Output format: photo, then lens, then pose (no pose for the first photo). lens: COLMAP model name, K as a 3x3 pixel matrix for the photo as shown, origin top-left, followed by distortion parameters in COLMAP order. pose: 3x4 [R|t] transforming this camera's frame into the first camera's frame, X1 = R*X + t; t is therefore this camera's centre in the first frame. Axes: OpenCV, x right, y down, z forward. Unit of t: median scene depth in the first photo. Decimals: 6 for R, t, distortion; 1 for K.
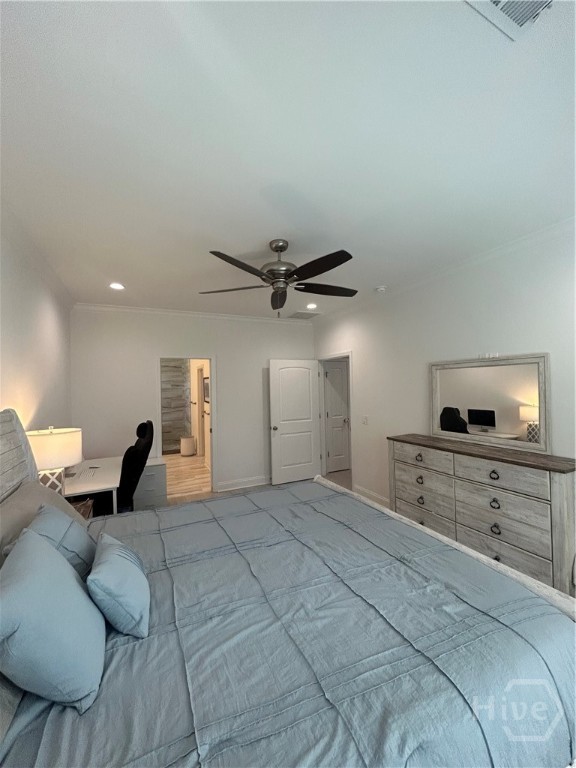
lens RADIAL K [[308.8, 0, 287.5], [0, 308.8, 384.8], [0, 0, 1]] dist [0.001717, -0.000119]
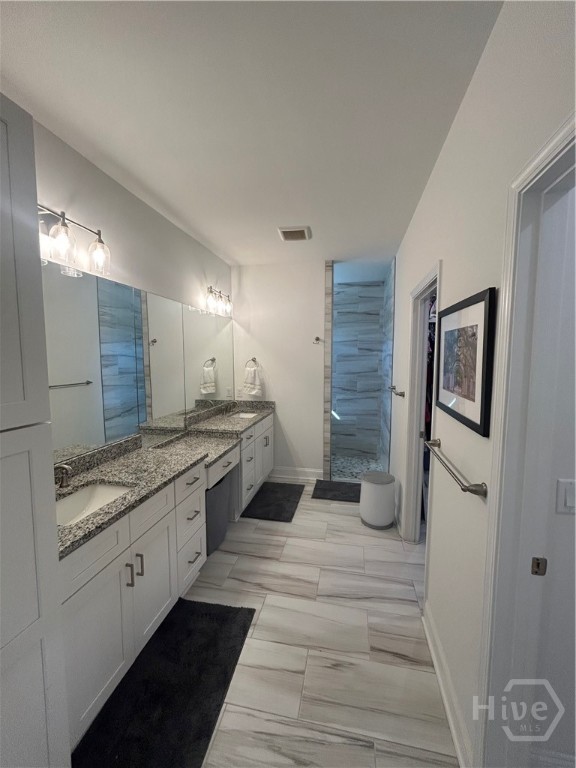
lens RADIAL K [[308.8, 0, 289.1], [0, 308.8, 382.4], [0, 0, 1]] dist [0.001717, -0.000119]
pose [[0.797886, 0.071110, -0.598599, -0.150912], [-0.010620, 0.994522, 0.103988, 0.004974], [0.602715, -0.076613, 0.794270, 0.506102]]
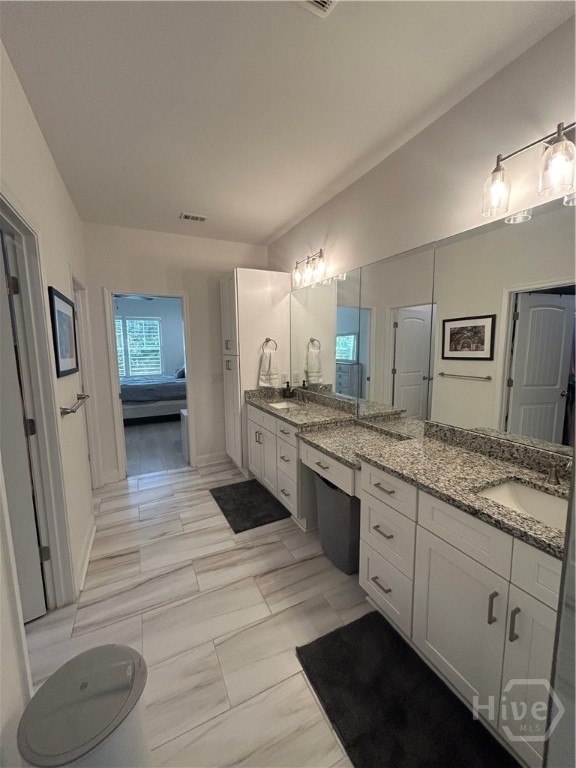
lens RADIAL K [[308.8, 0, 286.9], [0, 308.8, 382.0], [0, 0, 1]] dist [0.001717, -0.000119]
pose [[-0.999435, 0.031255, -0.012346, -0.304301], [0.029625, 0.992877, 0.115403, 0.019155], [0.015865, 0.114972, -0.993242, 0.842813]]
